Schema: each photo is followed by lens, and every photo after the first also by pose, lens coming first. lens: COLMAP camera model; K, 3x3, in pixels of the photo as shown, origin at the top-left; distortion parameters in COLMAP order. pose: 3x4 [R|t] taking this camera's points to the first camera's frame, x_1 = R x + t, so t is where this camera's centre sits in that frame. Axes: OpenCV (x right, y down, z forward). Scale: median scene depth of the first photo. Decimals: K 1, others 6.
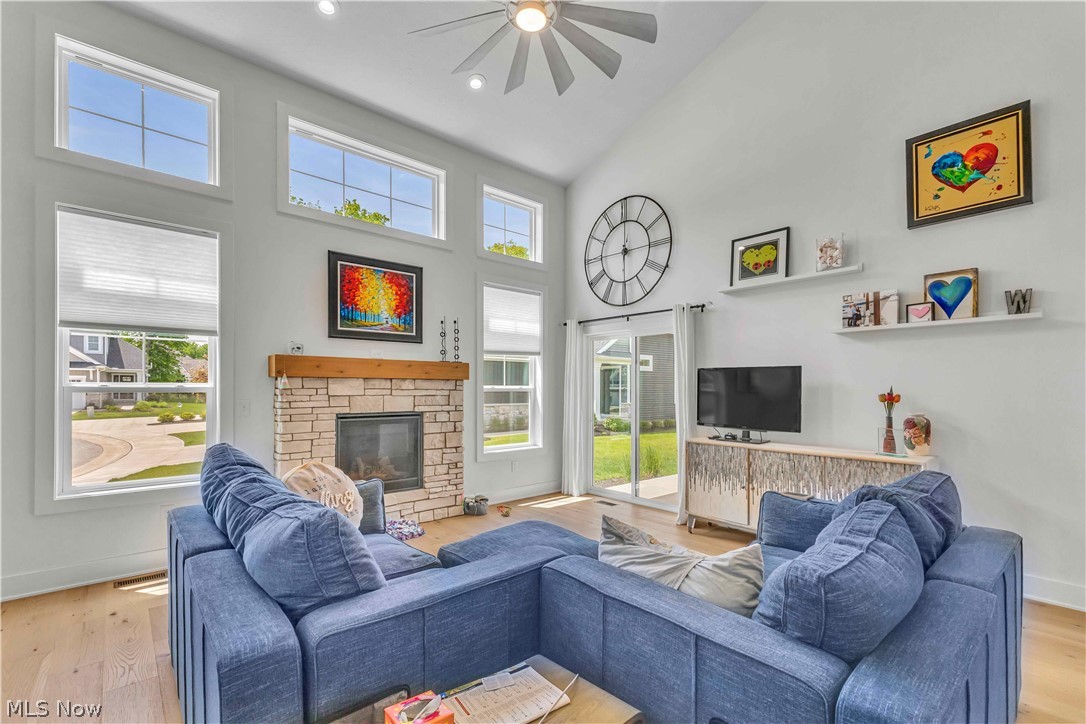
lens RADIAL K [[476.3, 0, 542.3], [0, 476.3, 385.0], [0, 0, 1]] dist [0.008290, -0.001262]
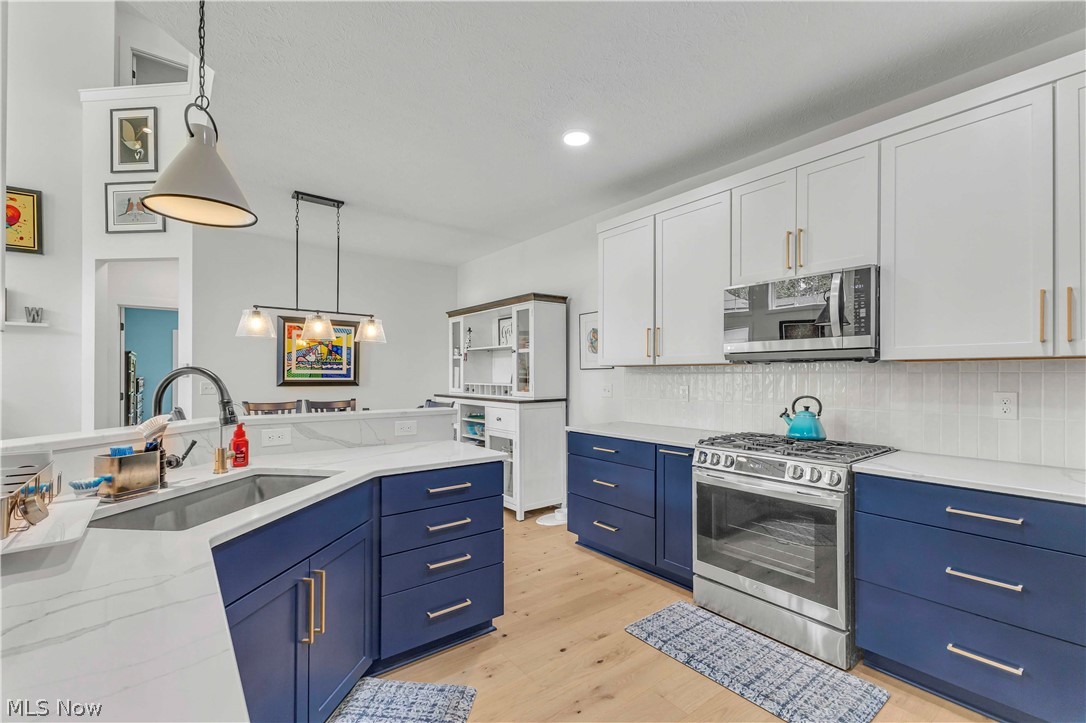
lens RADIAL K [[476.3, 0, 541.3], [0, 476.3, 372.6], [0, 0, 1]] dist [0.008290, -0.001262]
pose [[0.053912, 0.004758, 0.998534, -0.336366], [-0.007995, 0.999959, -0.004333, 0.006593], [-0.998514, -0.007750, 0.053948, -0.514280]]
